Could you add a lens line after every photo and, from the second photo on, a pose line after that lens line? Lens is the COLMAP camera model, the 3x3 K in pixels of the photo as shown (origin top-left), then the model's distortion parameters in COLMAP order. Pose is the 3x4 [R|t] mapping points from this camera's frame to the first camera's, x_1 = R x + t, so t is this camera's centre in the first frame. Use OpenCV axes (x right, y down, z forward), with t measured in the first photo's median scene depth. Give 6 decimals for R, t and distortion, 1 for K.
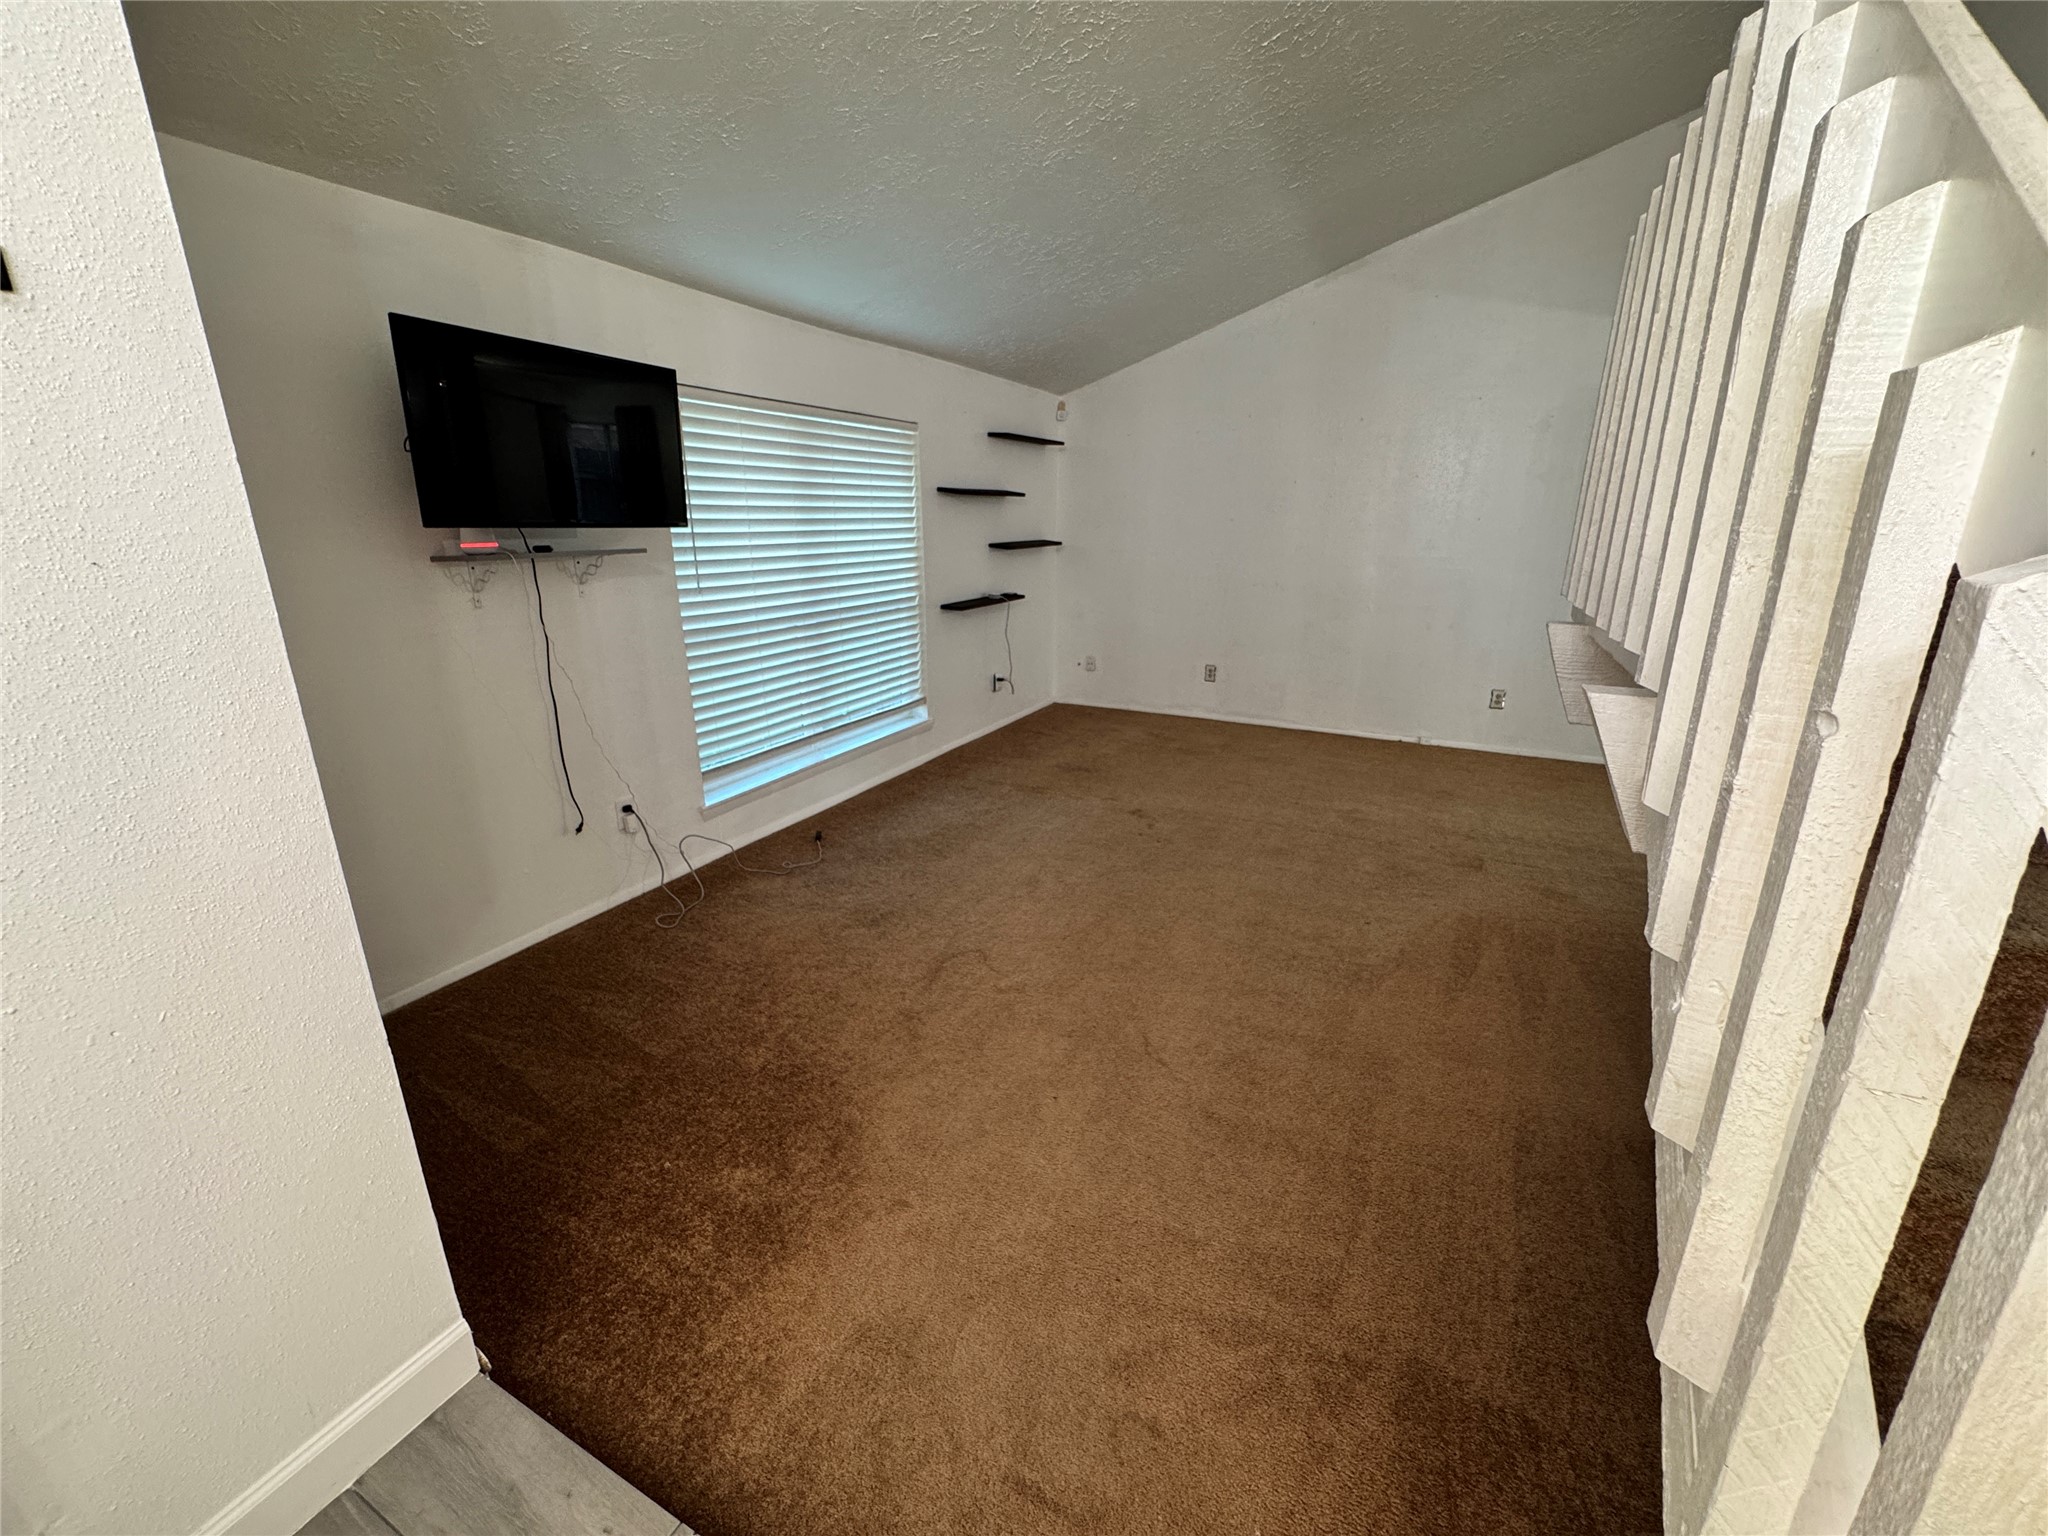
lens RADIAL K [[822.4, 0, 1023.2], [0, 822.4, 765.5], [0, 0, 1]] dist [-0.003076, -0.000218]
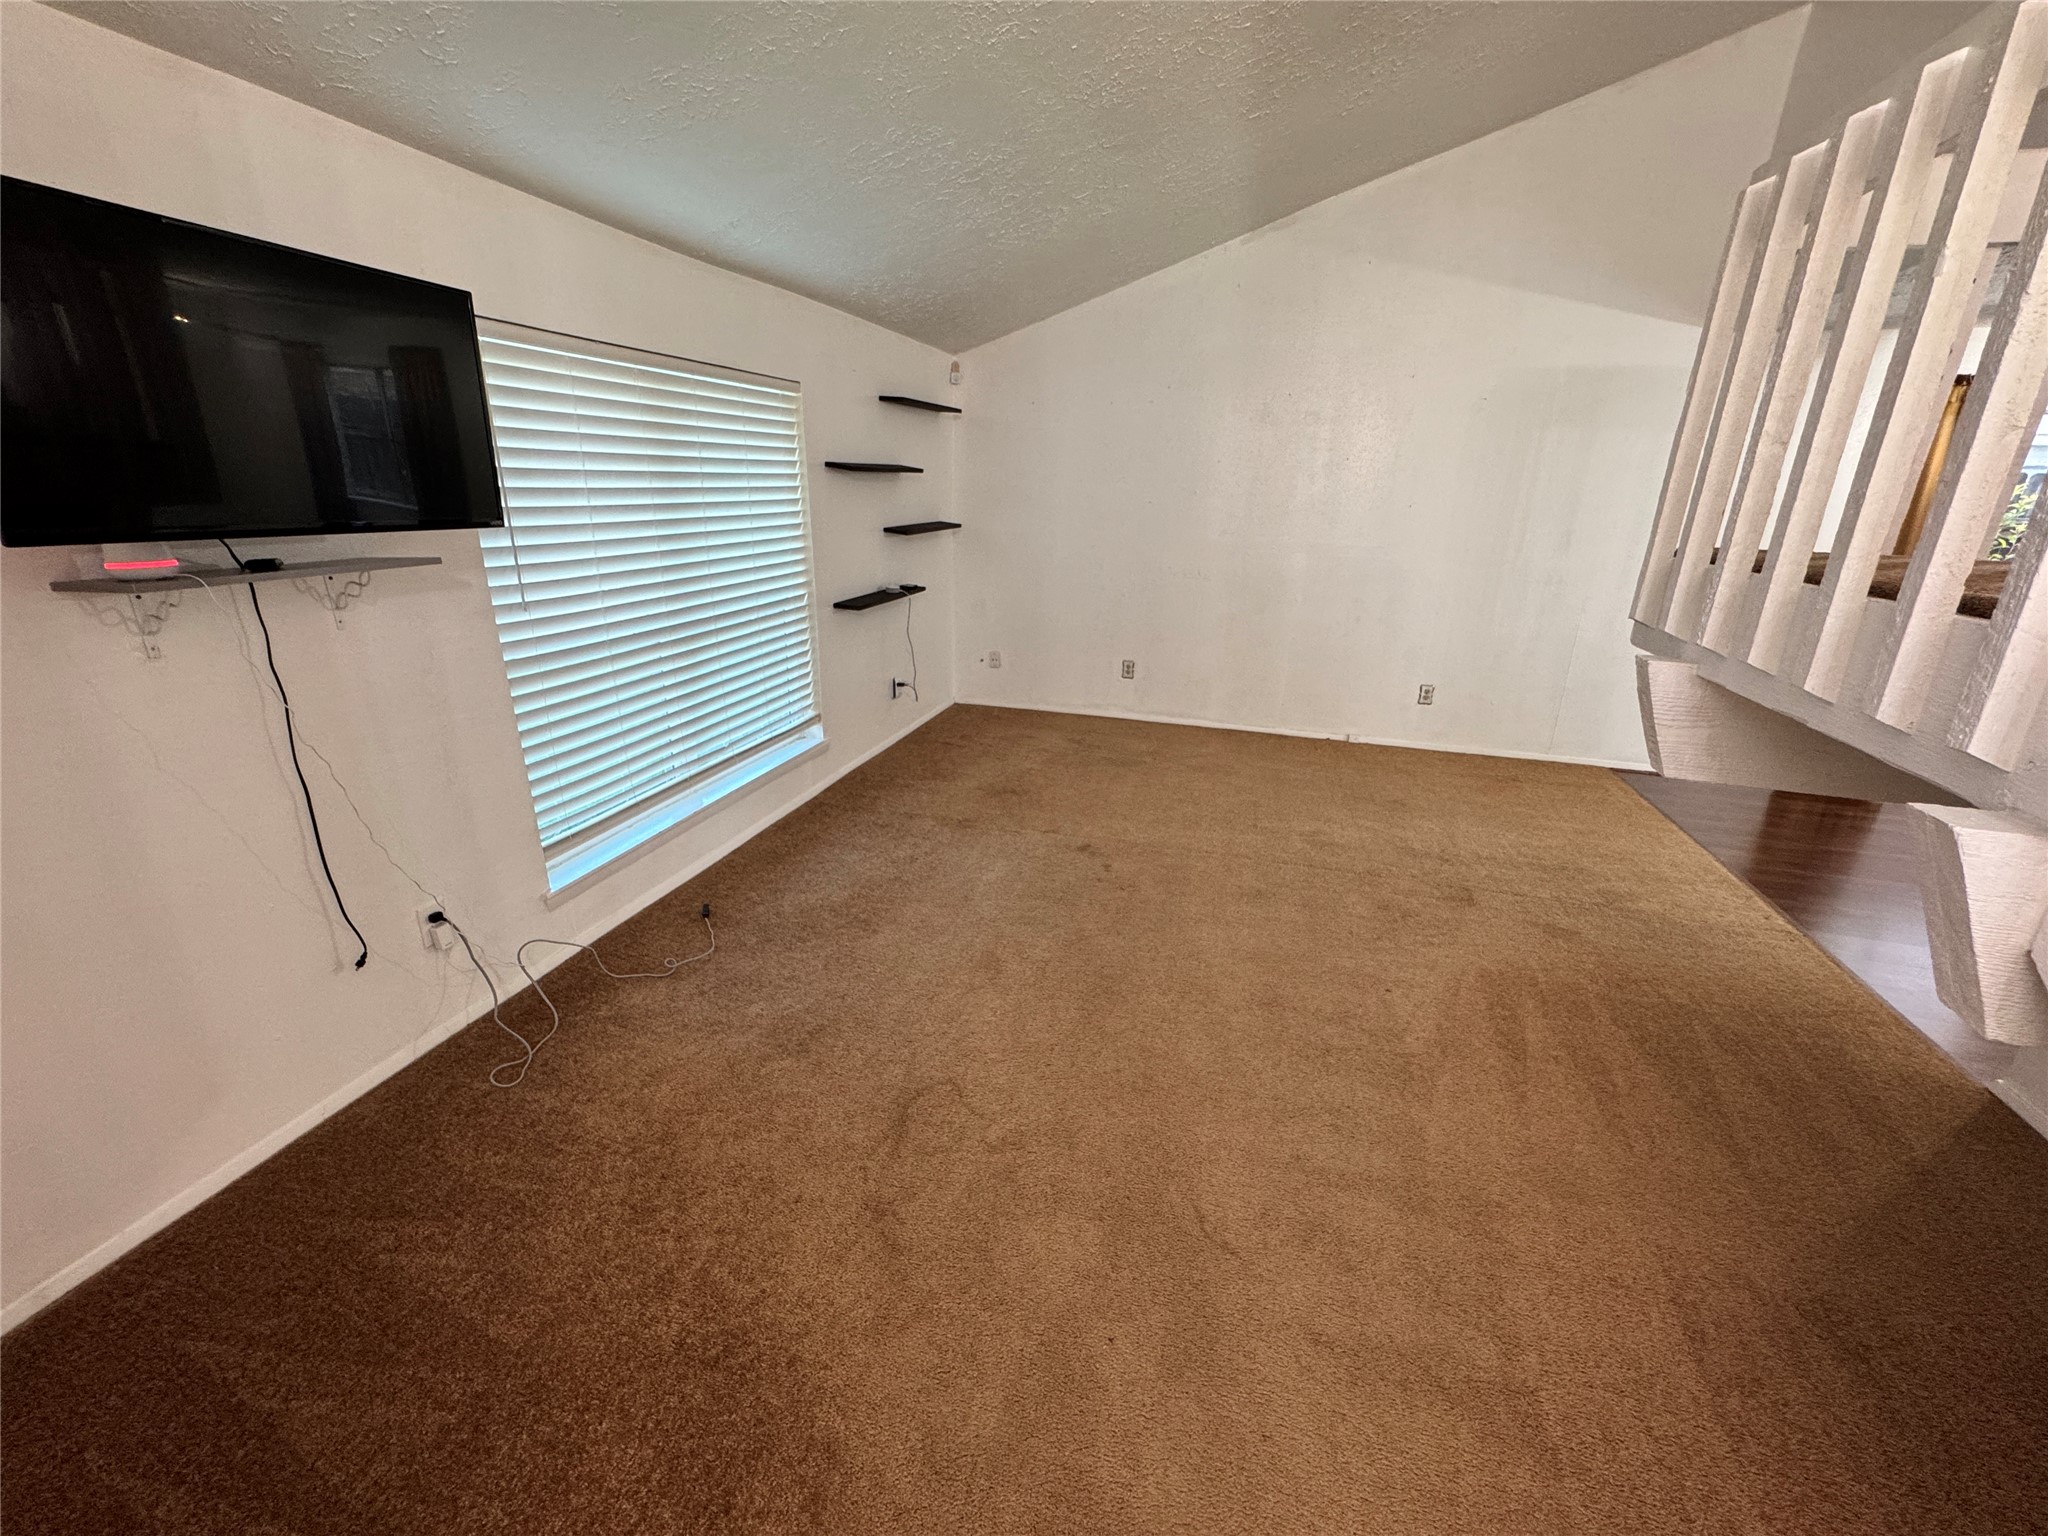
lens RADIAL K [[822.4, 0, 1023.7], [0, 822.4, 766.2], [0, 0, 1]] dist [-0.003076, -0.000218]
pose [[0.984450, -0.043383, 0.170224, -0.086822], [0.036555, 0.998404, 0.043046, -0.085631], [-0.171820, -0.036154, 0.984465, 0.197437]]
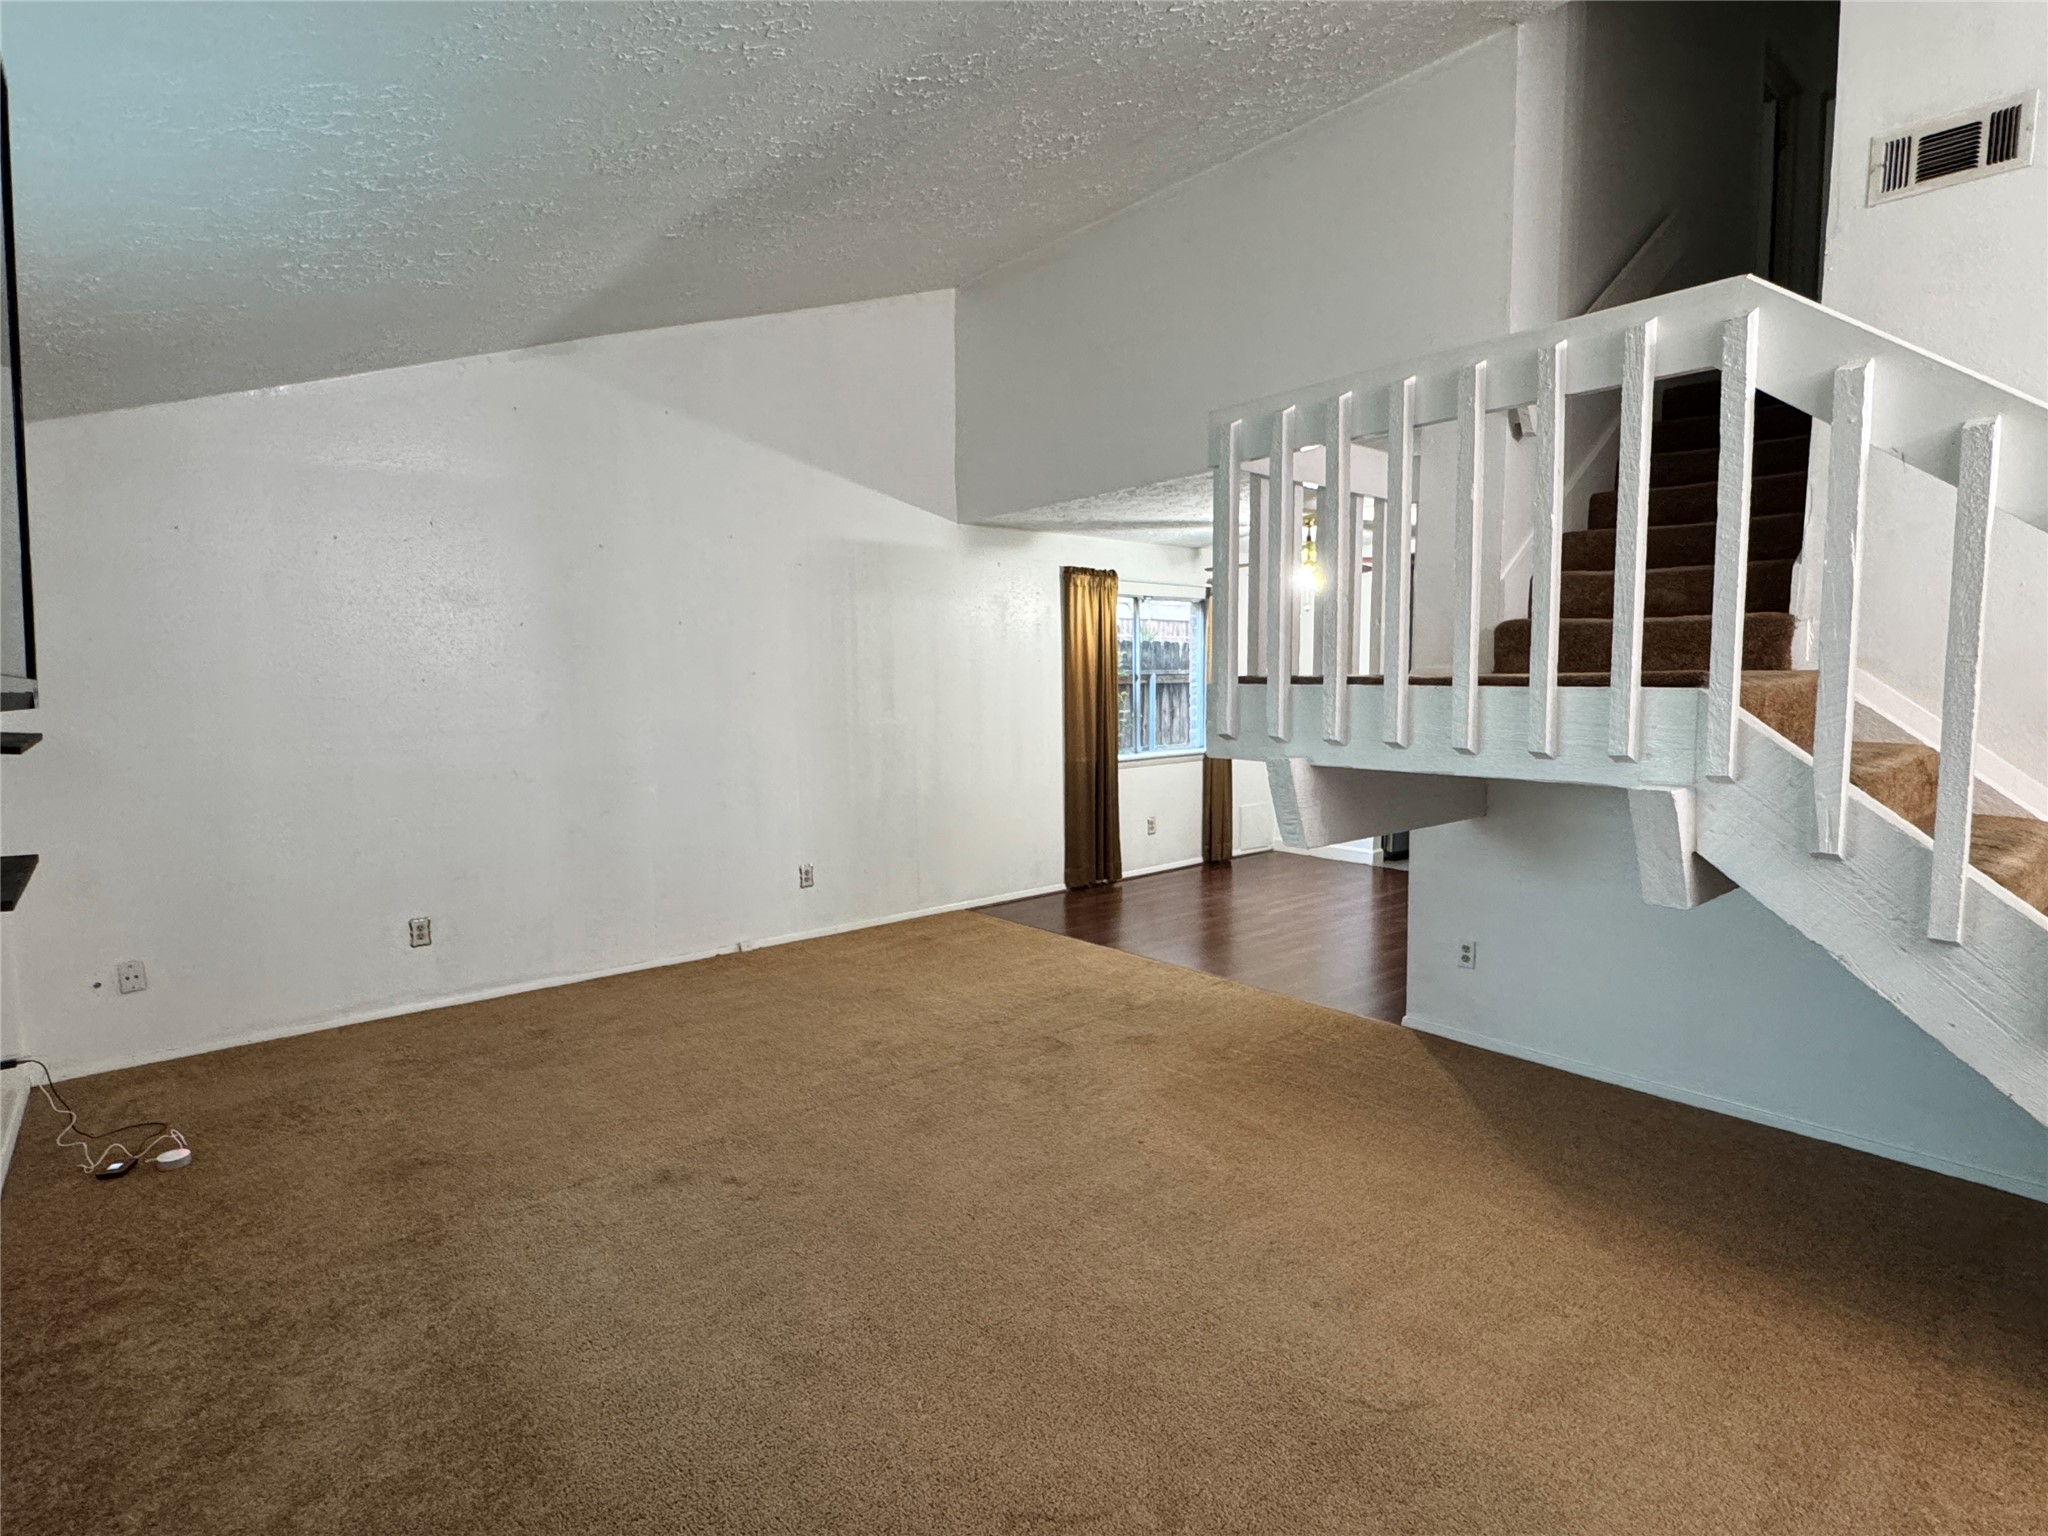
lens RADIAL K [[1035.3, 0, 1021.3], [0, 1035.3, 774.8], [0, 0, 1]] dist [0.000521, -0.002267]
pose [[0.390967, -0.098584, 0.915110, -0.478255], [0.280451, 0.959728, -0.016427, -0.156560], [-0.876637, 0.263066, 0.402870, 0.529560]]
